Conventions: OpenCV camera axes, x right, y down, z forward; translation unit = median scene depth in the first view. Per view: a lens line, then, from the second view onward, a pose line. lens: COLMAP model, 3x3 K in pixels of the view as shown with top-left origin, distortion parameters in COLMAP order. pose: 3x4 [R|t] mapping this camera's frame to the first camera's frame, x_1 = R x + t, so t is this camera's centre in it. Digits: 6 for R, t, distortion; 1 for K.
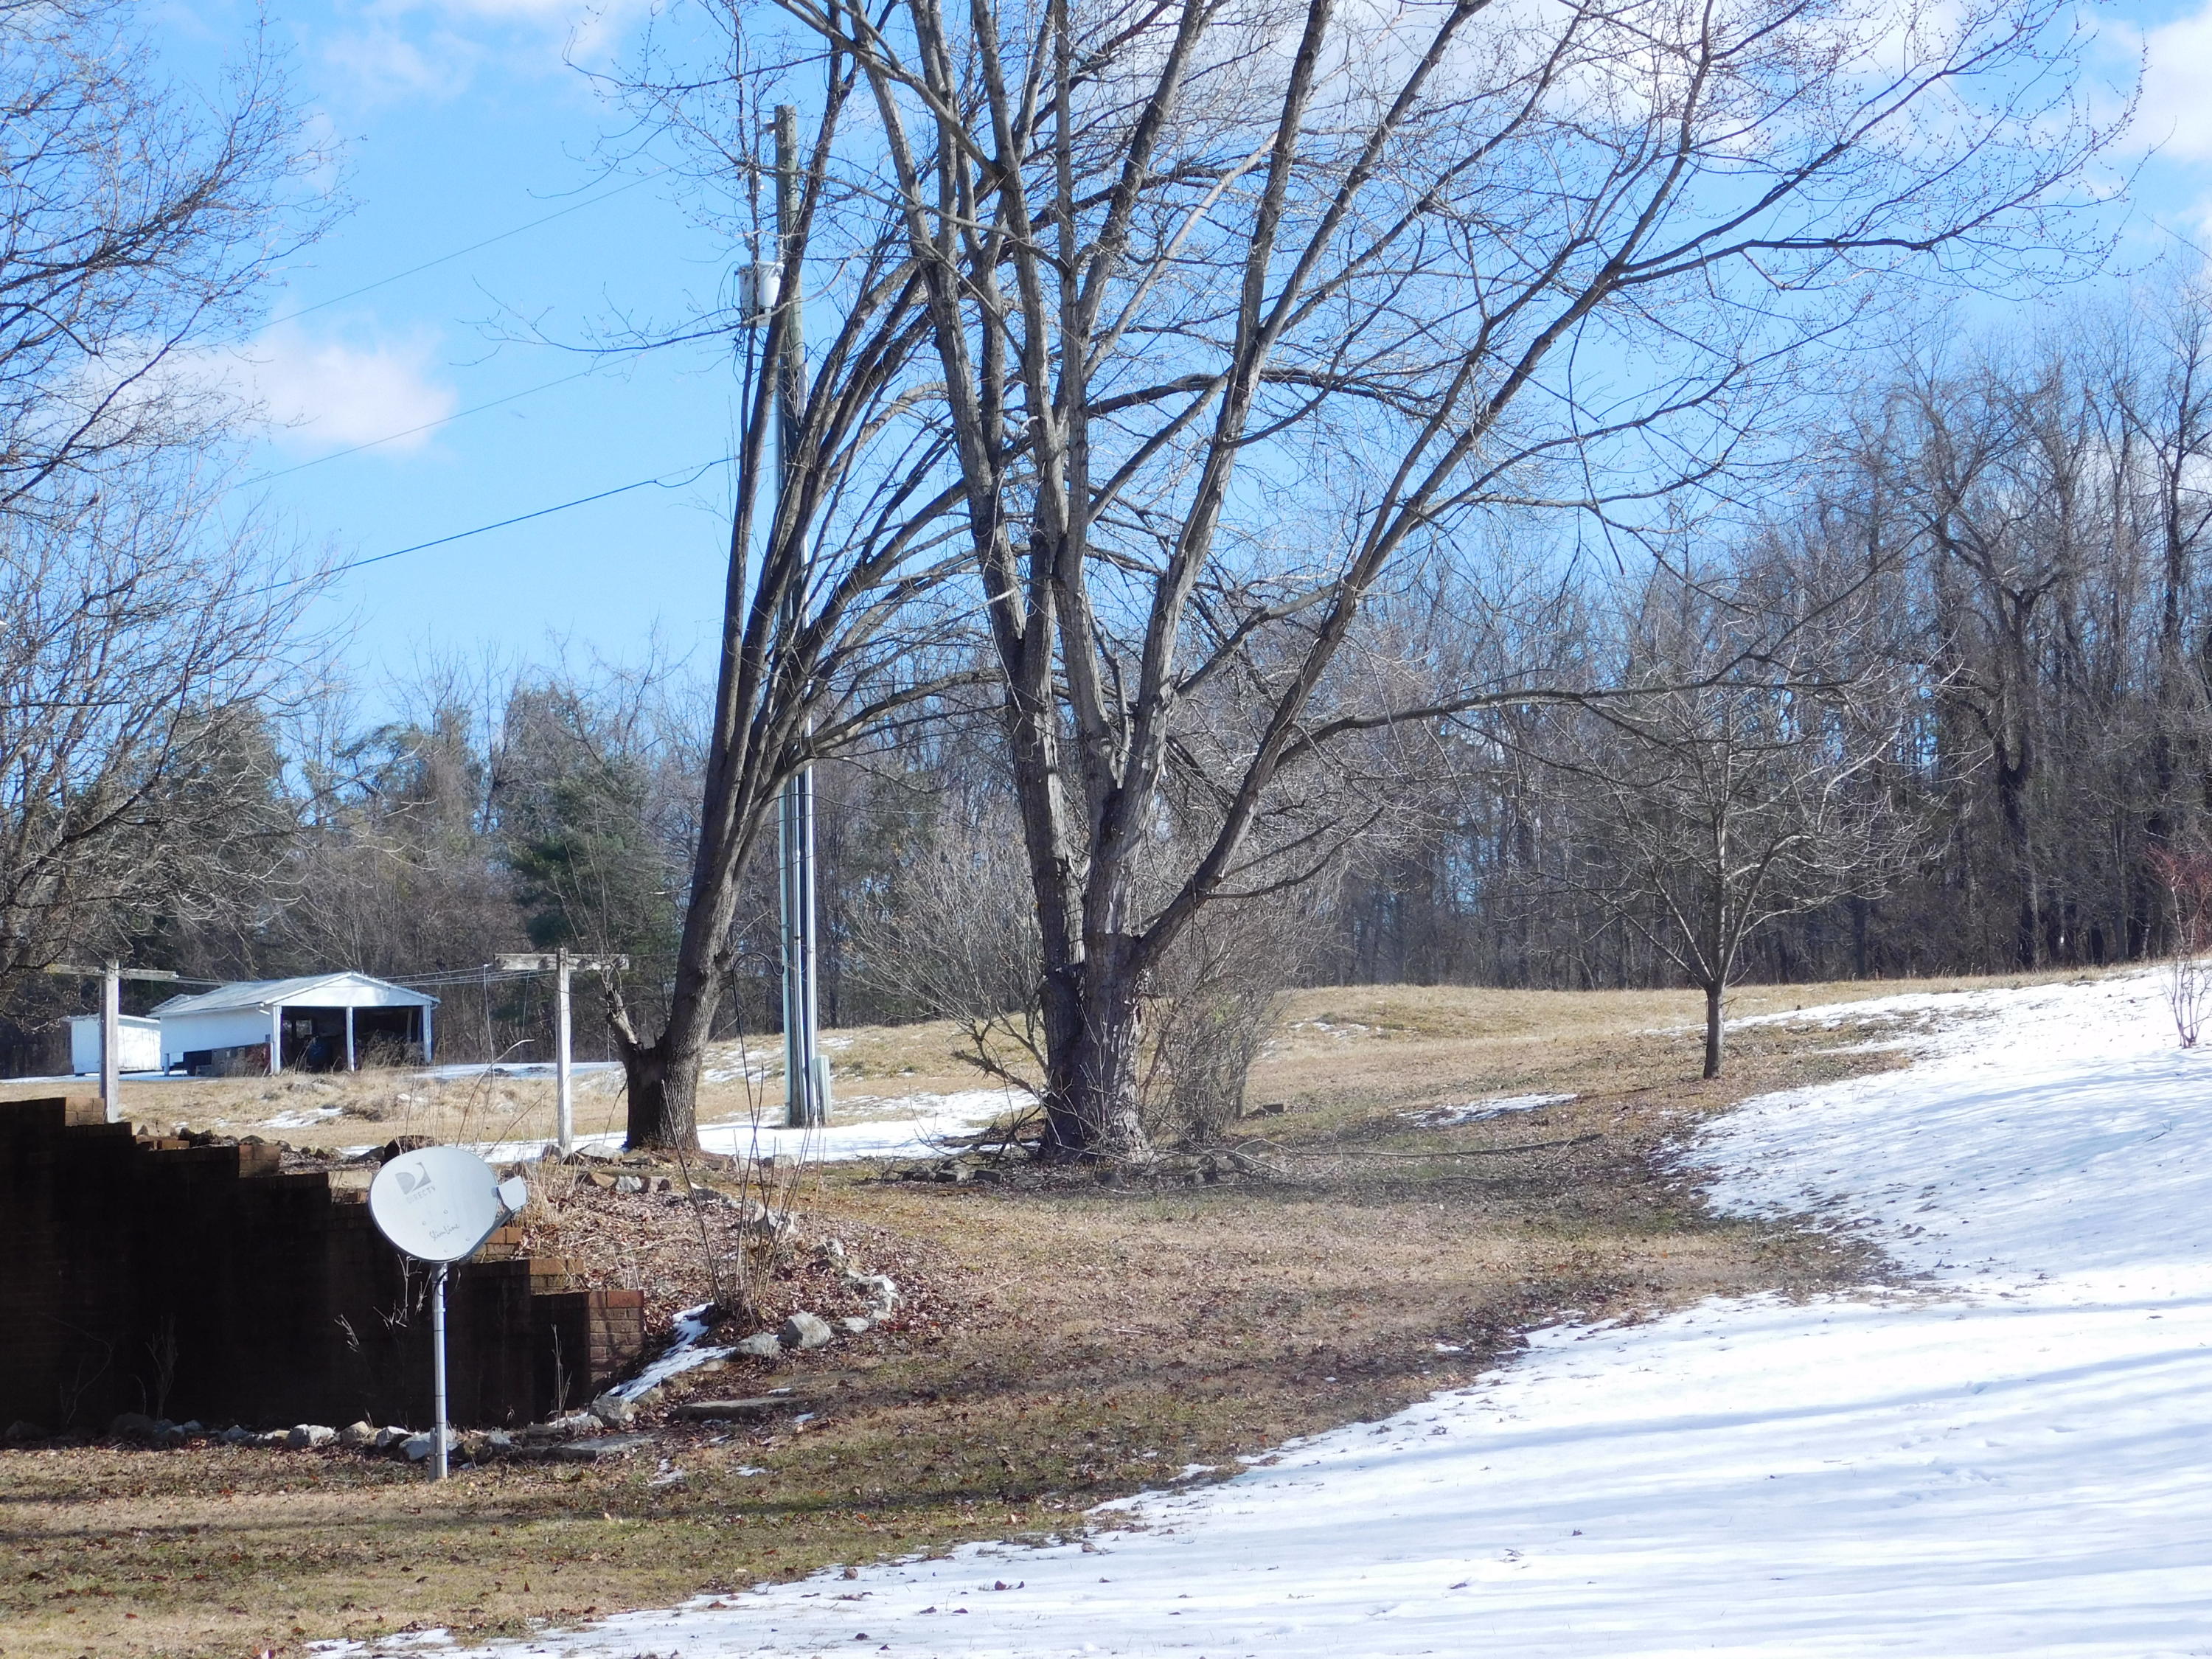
lens RADIAL K [[5255.4, 0, 1106.8], [0, 5255.4, 822.9], [0, 0, 1]] dist [0.043583, 0.000000]
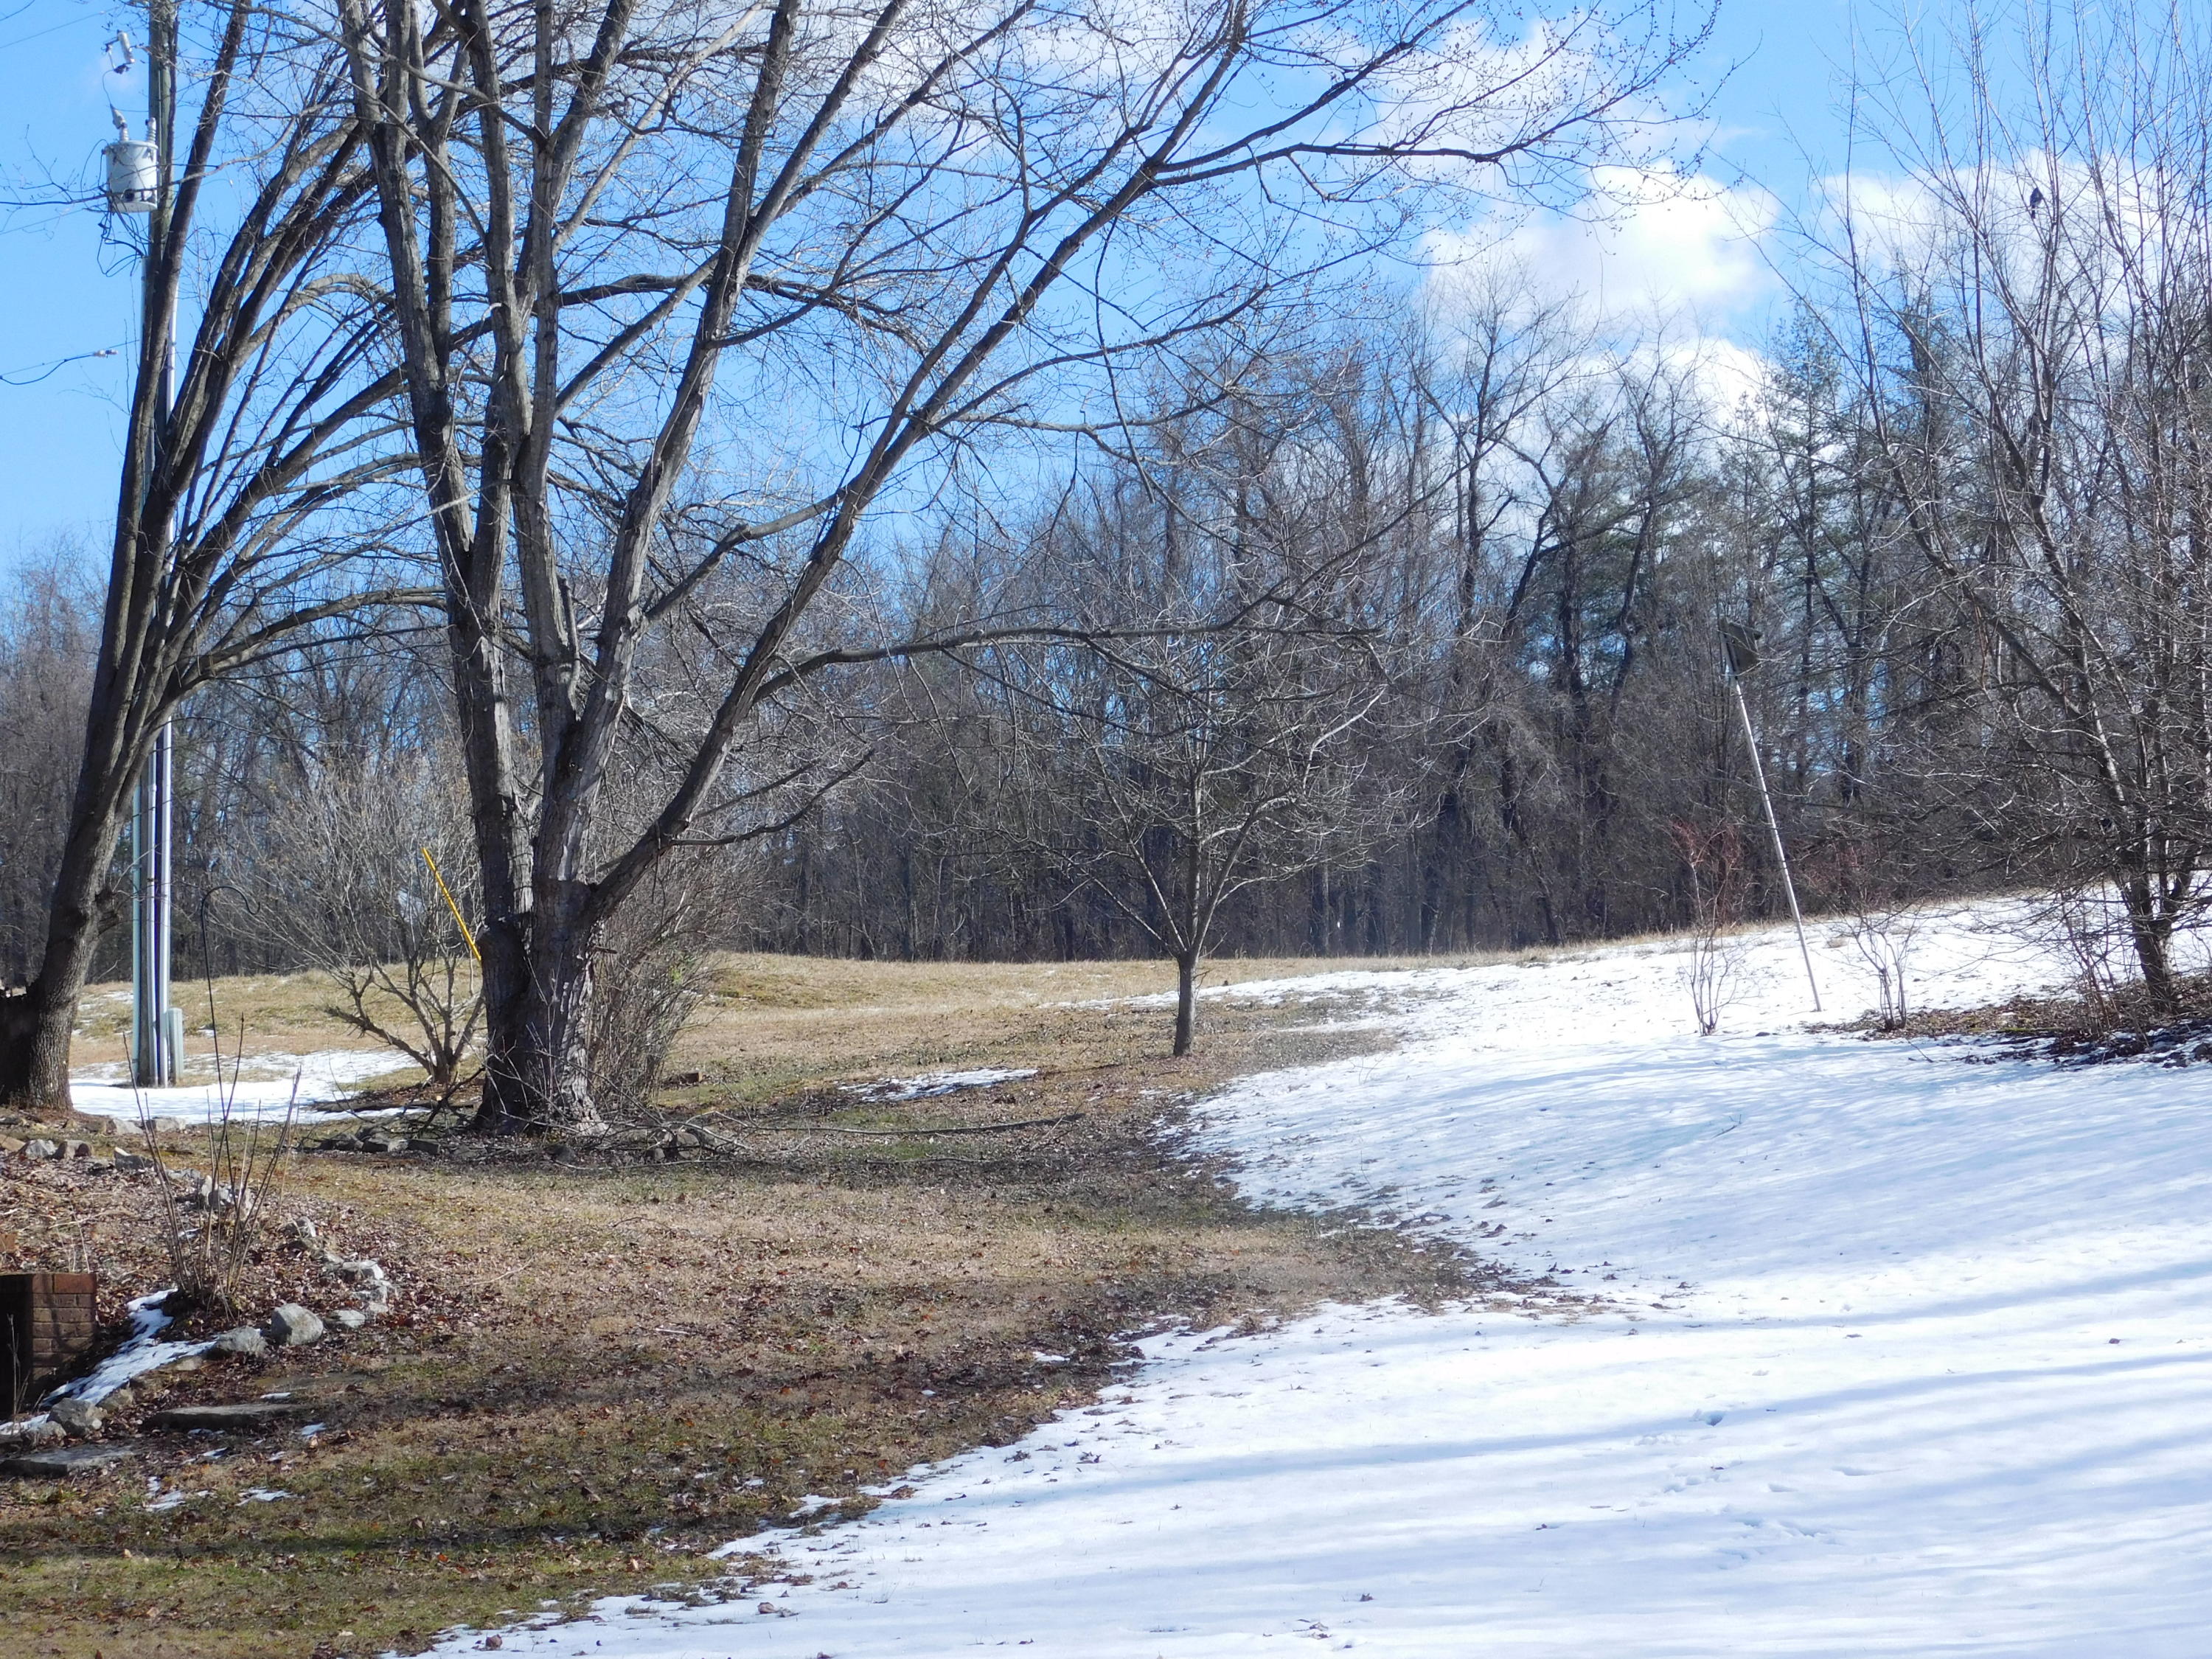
lens RADIAL K [[5255.4, 0, 1104.0], [0, 5255.4, 840.2], [0, 0, 1]] dist [0.043583, 0.000000]
pose [[0.988789, 0.029412, 0.146391, -0.040533], [-0.030689, 0.999508, 0.006470, 0.005503], [-0.146129, -0.010890, 0.989206, 0.094279]]
